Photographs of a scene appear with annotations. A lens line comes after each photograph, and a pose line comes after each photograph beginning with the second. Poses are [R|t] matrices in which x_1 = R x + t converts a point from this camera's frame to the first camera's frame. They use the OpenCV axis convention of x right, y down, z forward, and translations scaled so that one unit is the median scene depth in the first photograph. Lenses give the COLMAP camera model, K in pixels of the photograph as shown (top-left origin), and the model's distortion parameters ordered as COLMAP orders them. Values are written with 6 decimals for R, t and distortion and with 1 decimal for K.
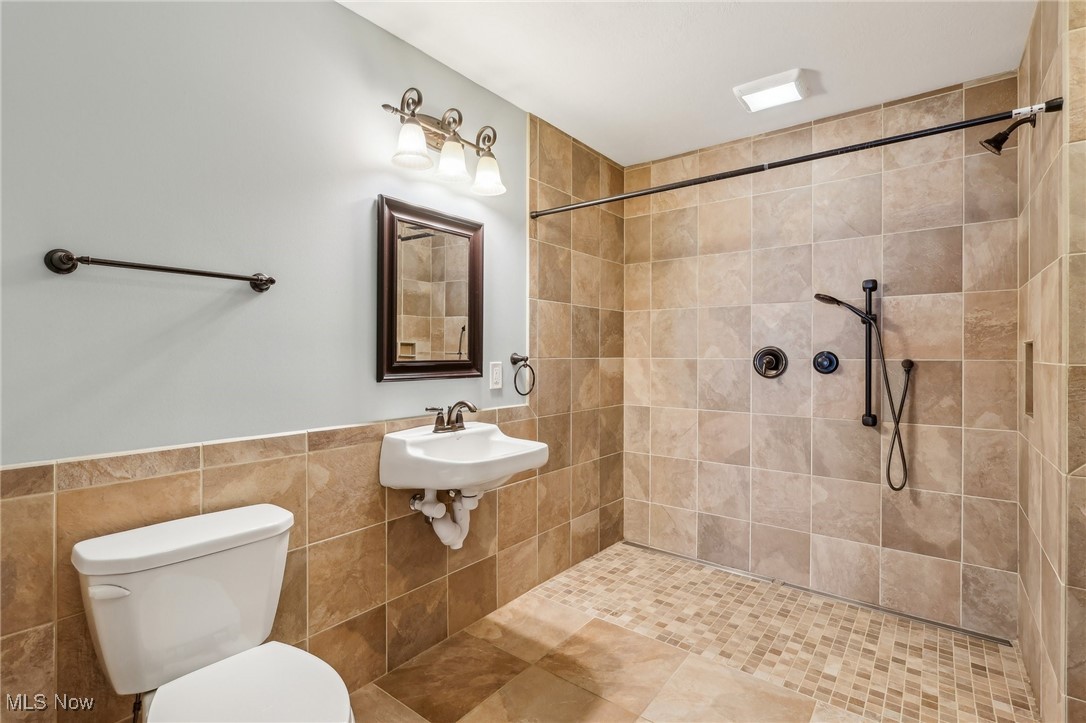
lens RADIAL K [[518.0, 0, 541.5], [0, 518.0, 358.2], [0, 0, 1]] dist [-0.002106, -0.000491]
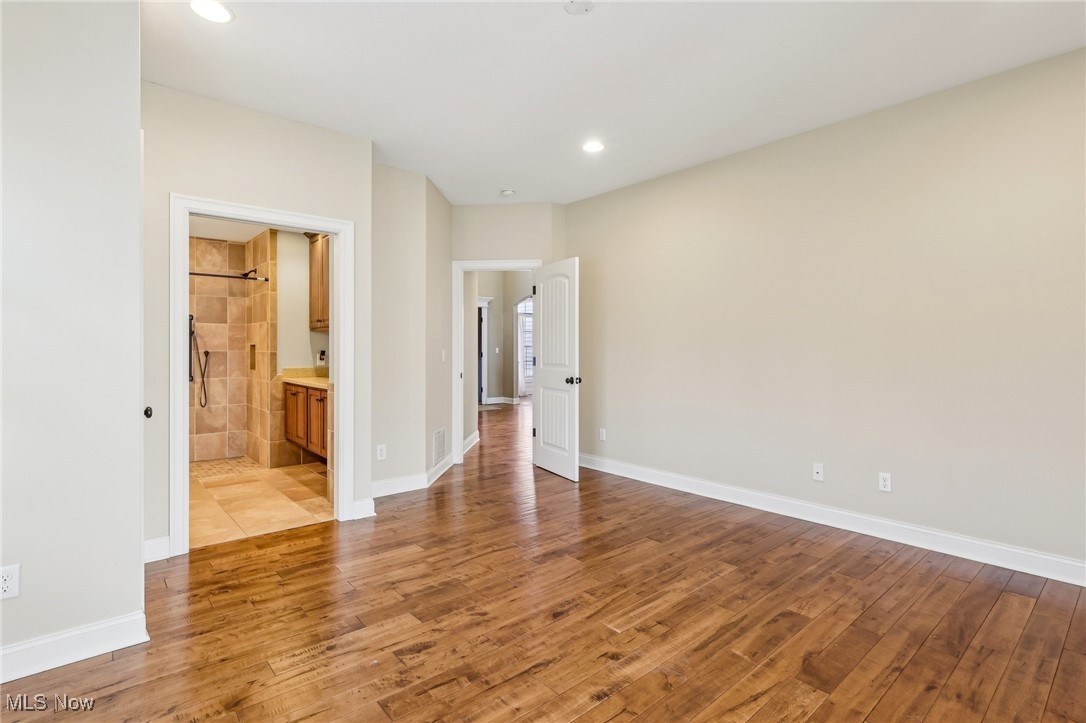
lens RADIAL K [[518.0, 0, 551.7], [0, 518.0, 350.8], [0, 0, 1]] dist [-0.002106, -0.000491]
pose [[0.174455, -0.009614, 0.984618, -1.346649], [0.001430, 0.999954, 0.009510, -0.017547], [-0.984664, -0.000251, 0.174460, -0.960884]]
